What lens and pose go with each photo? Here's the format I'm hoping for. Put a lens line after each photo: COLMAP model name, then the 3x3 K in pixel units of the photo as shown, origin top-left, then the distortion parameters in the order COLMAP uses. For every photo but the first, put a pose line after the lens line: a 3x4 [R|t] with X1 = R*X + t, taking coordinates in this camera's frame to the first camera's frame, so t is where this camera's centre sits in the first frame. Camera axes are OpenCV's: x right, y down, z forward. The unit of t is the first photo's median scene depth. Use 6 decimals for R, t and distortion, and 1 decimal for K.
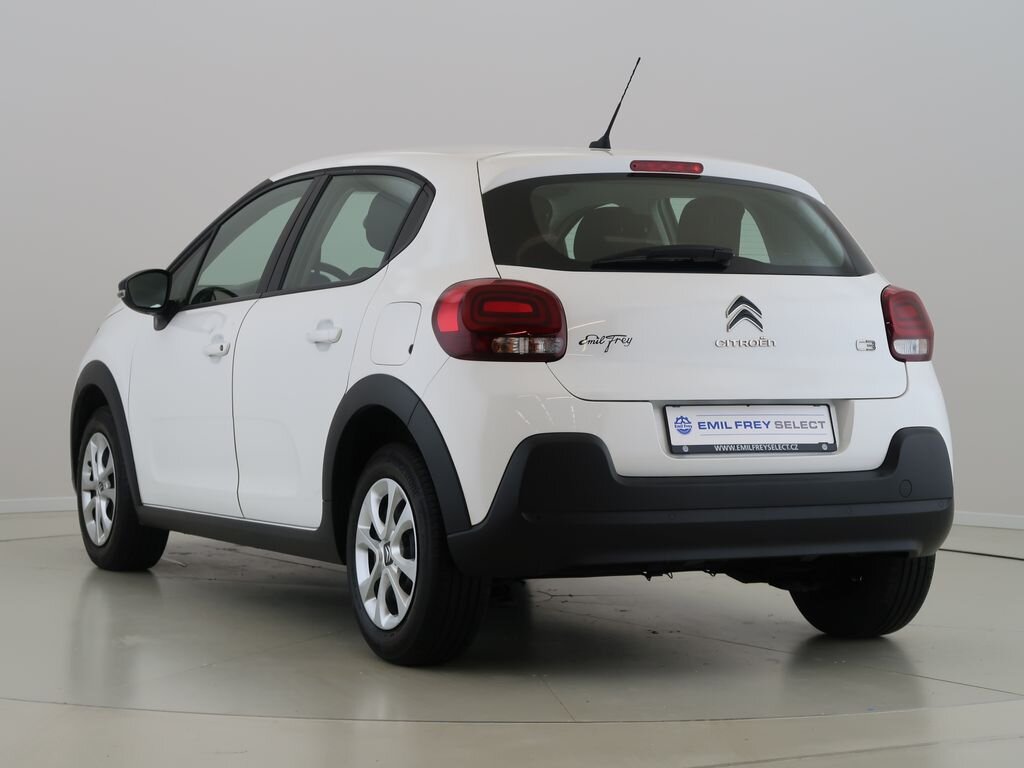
lens RADIAL K [[1284.5, 0, 512.6], [0, 1284.5, 392.4], [0, 0, 1]] dist [-0.048599, 0.000000]
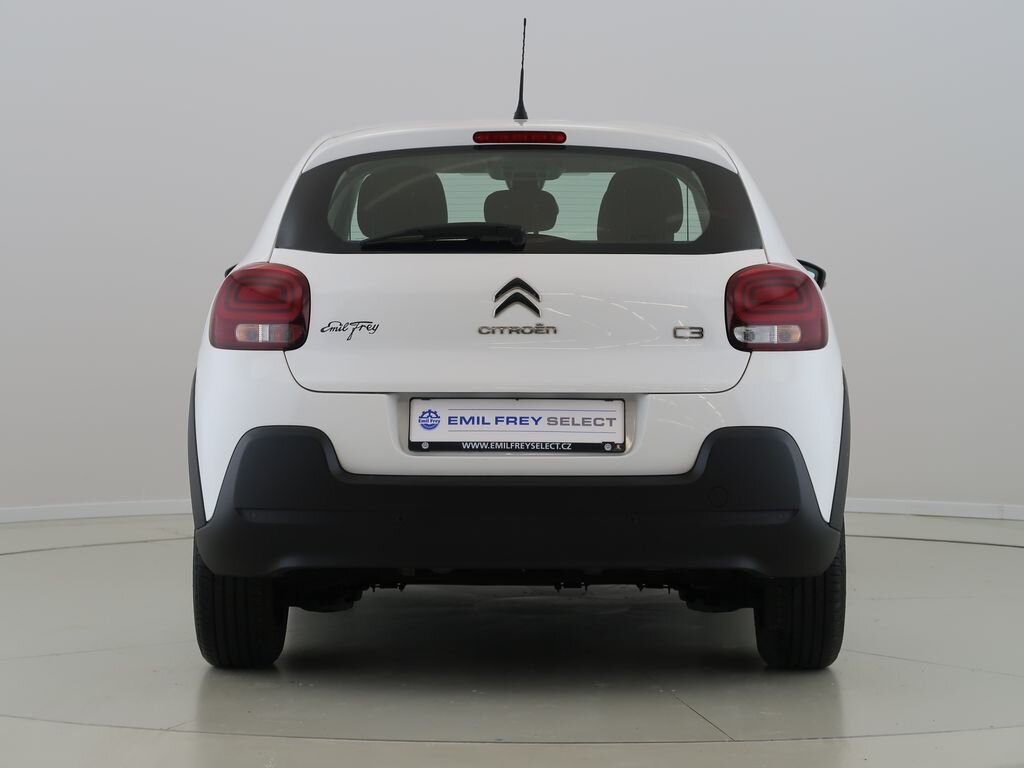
lens RADIAL K [[1351.9, 0, 522.4], [0, 1351.9, 385.4], [0, 0, 1]] dist [0.020788, 0.000000]
pose [[0.969789, 0.008615, -0.243793, 0.416220], [-0.008400, 0.999963, 0.001923, -0.001402], [0.243801, 0.000183, 0.969825, 0.076907]]
